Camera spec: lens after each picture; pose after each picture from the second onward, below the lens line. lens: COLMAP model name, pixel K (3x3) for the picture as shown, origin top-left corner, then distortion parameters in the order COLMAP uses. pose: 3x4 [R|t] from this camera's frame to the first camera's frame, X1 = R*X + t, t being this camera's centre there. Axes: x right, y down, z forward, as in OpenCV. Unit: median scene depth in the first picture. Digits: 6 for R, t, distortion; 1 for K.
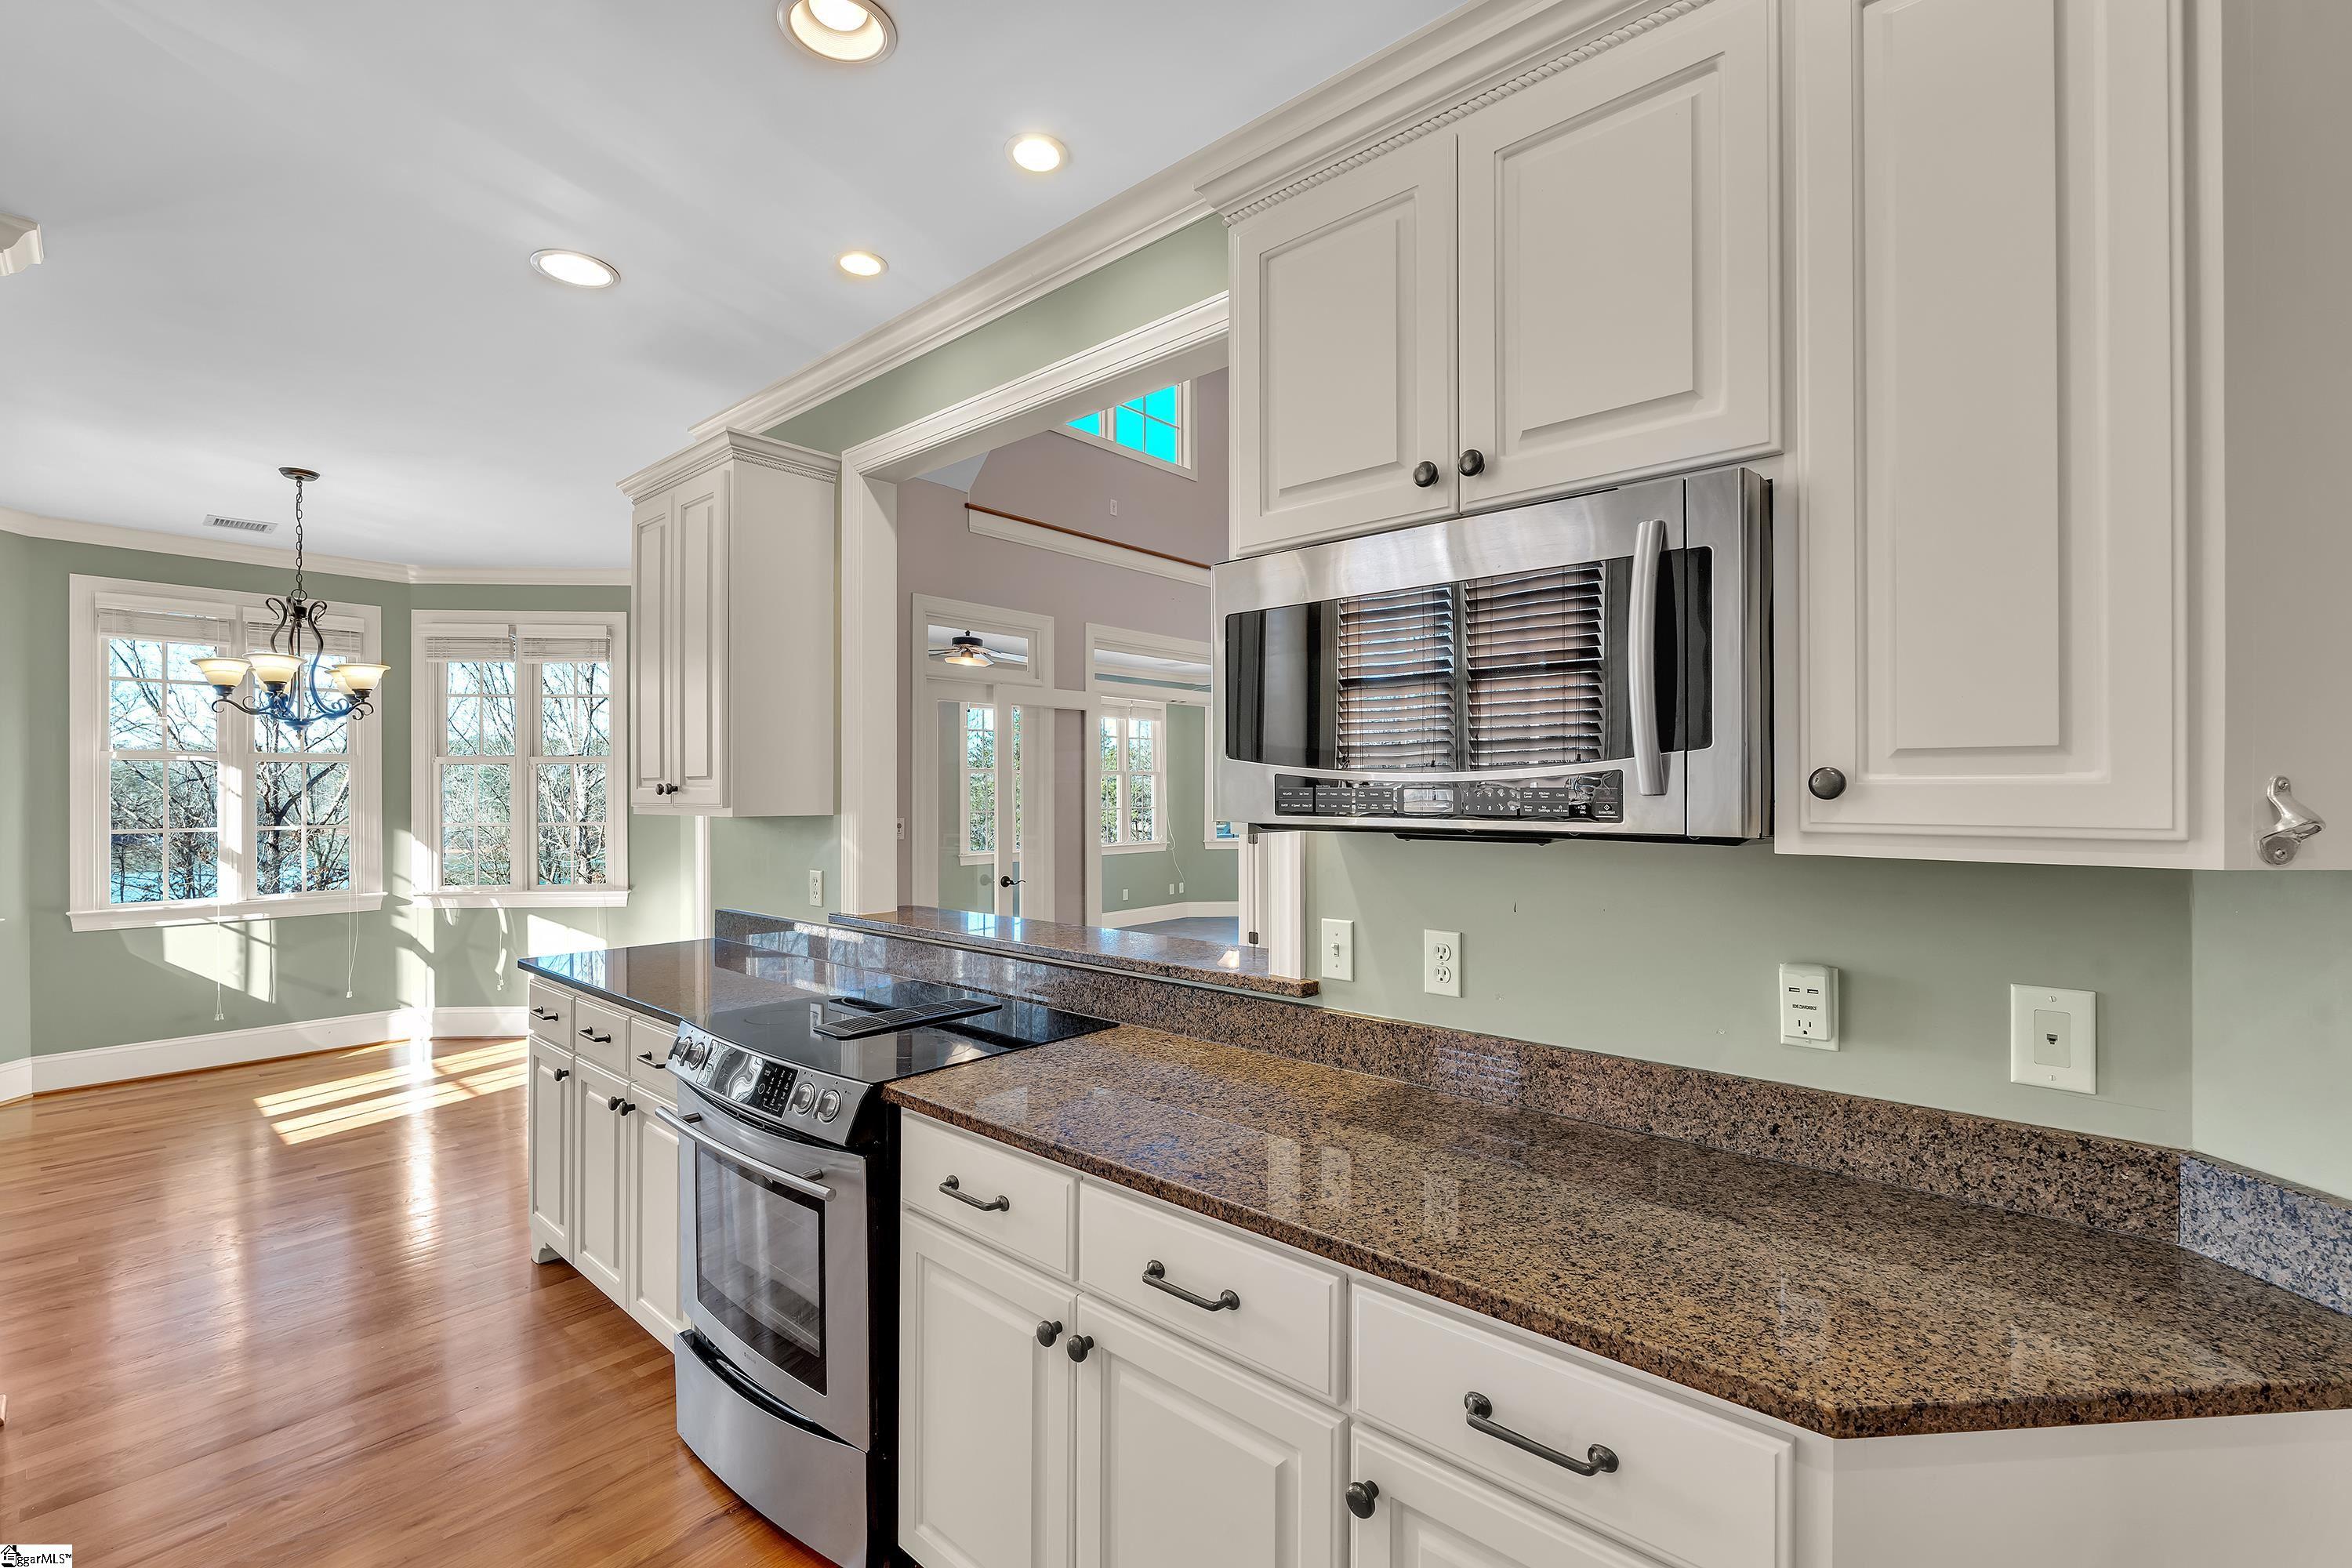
lens RADIAL K [[1019.6, 0, 1188.5], [0, 1019.6, 781.2], [0, 0, 1]] dist [-0.008003, 0.000259]
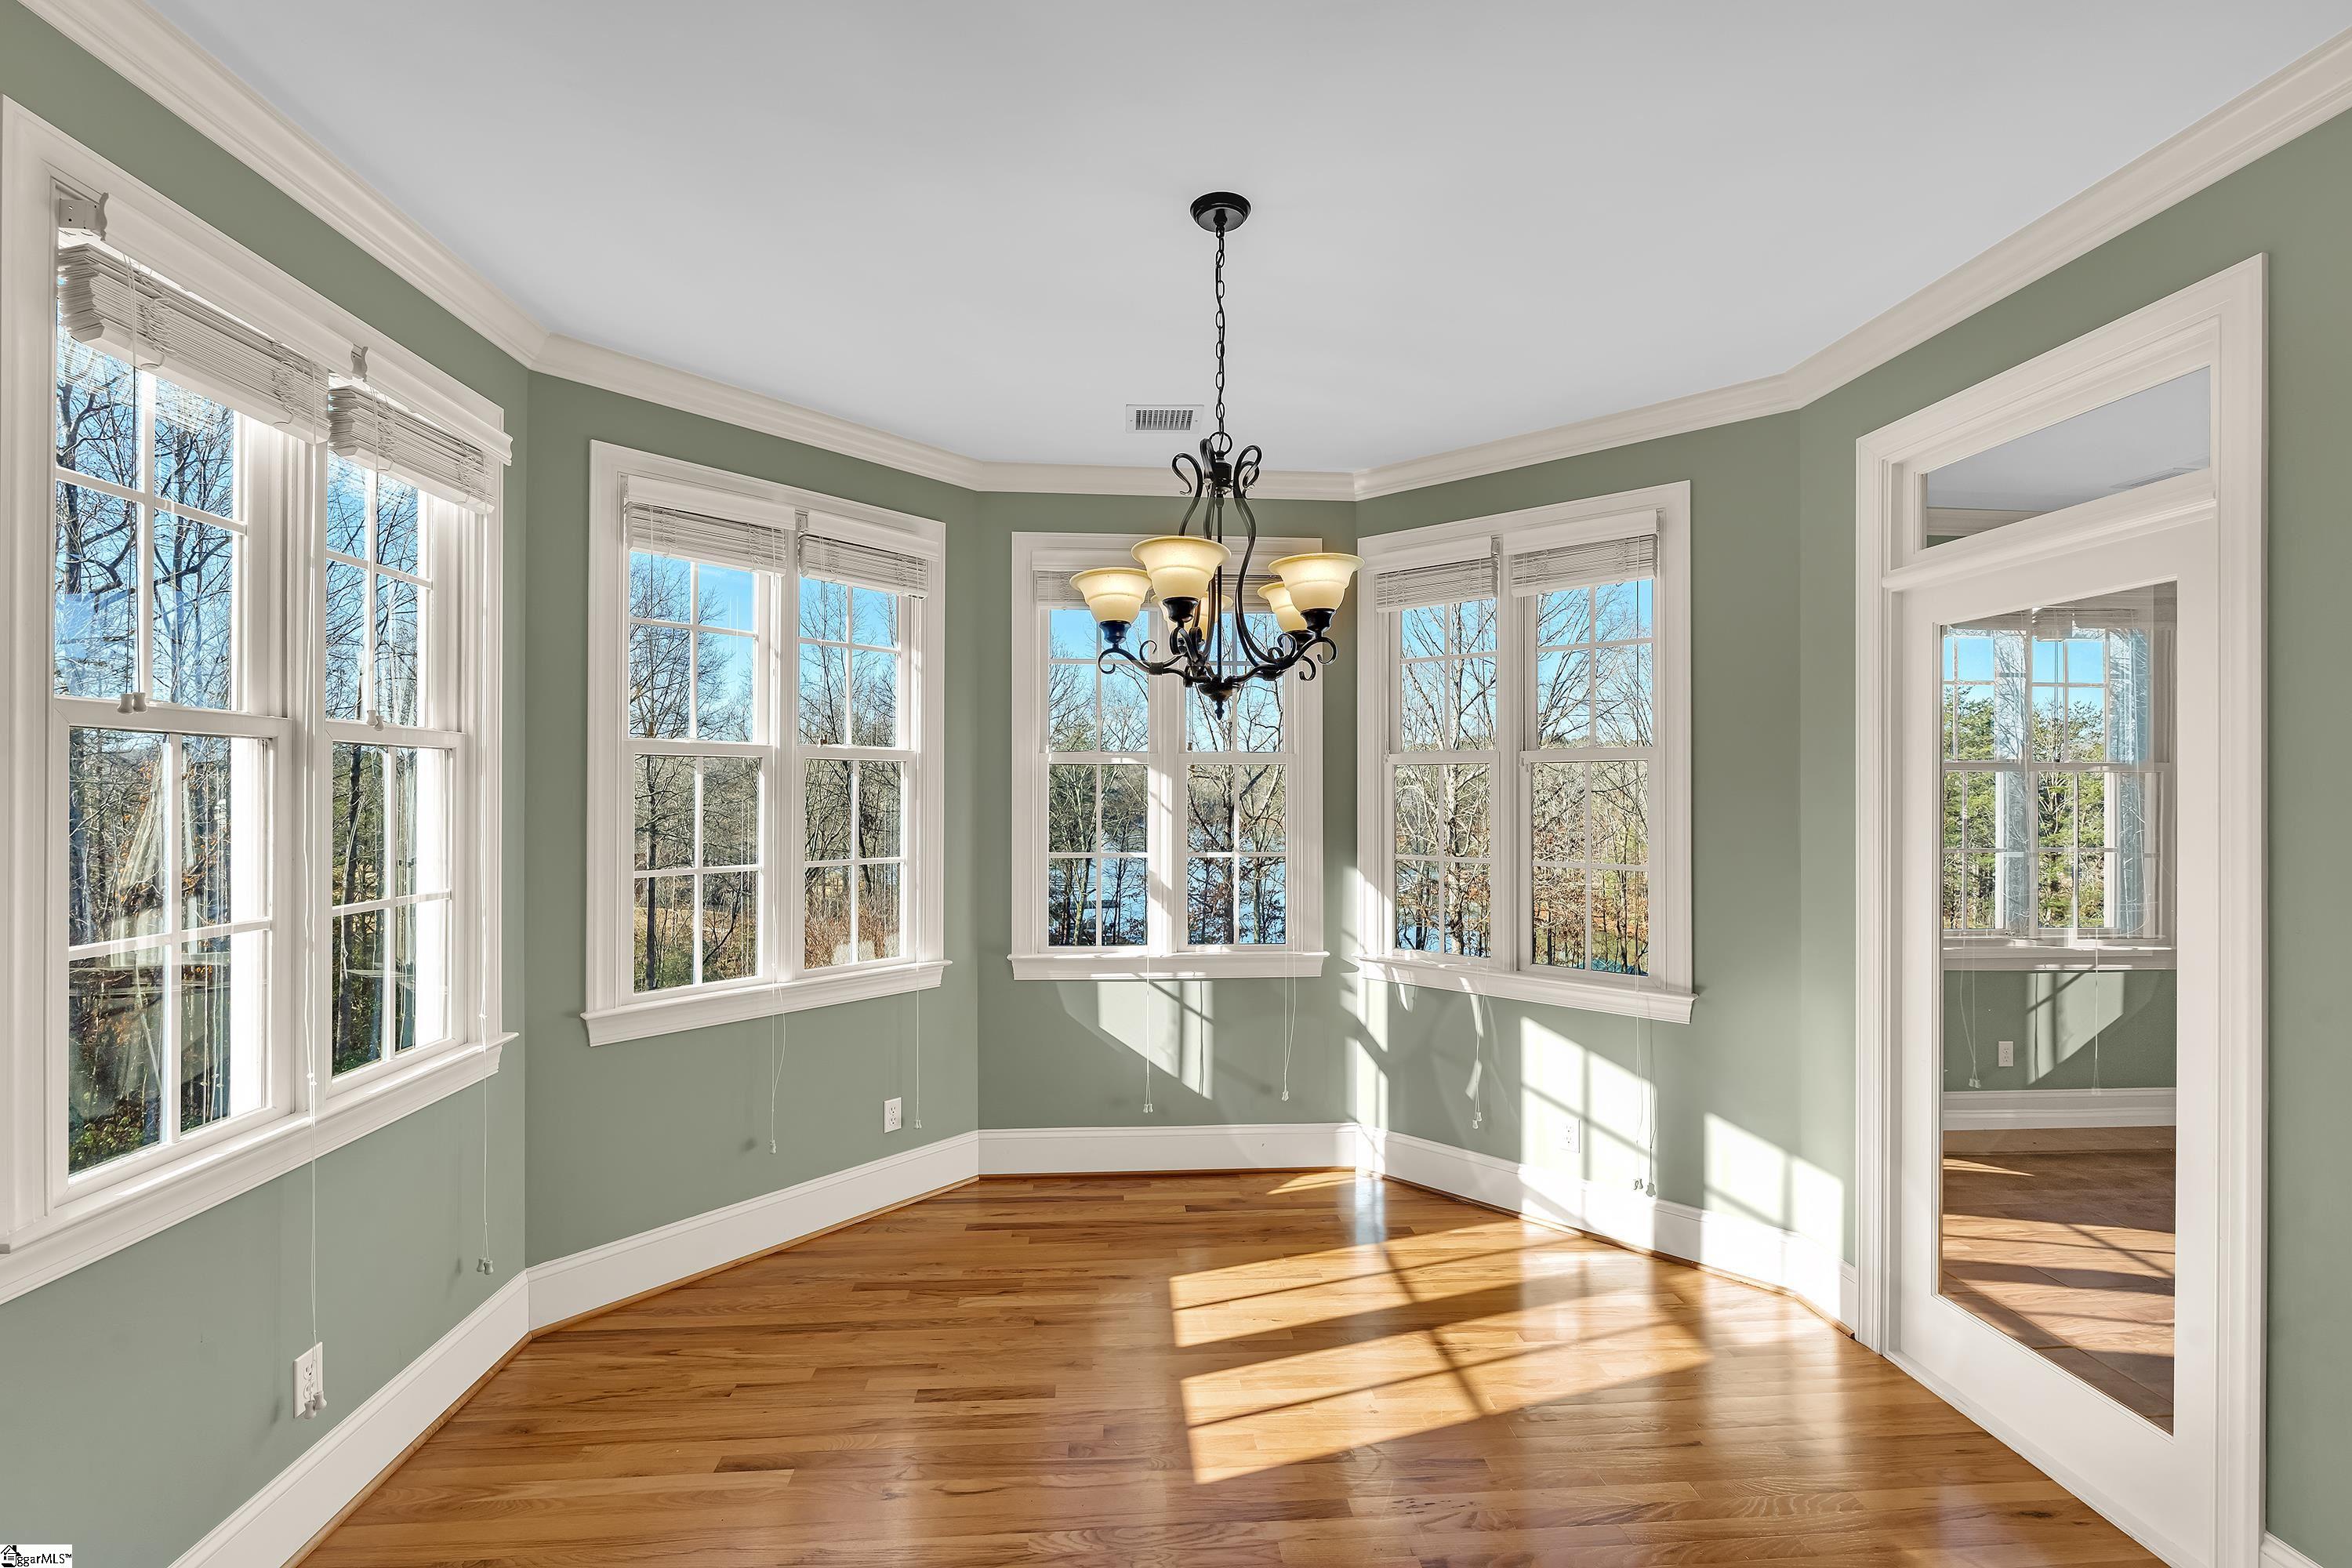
lens RADIAL K [[1019.6, 0, 1173.8], [0, 1019.6, 783.2], [0, 0, 1]] dist [-0.008003, 0.000259]
pose [[0.701181, -0.000759, -0.712983, -0.407457], [-0.001410, 0.999996, -0.002451, -0.004306], [0.712982, 0.002724, 0.701177, 0.482153]]
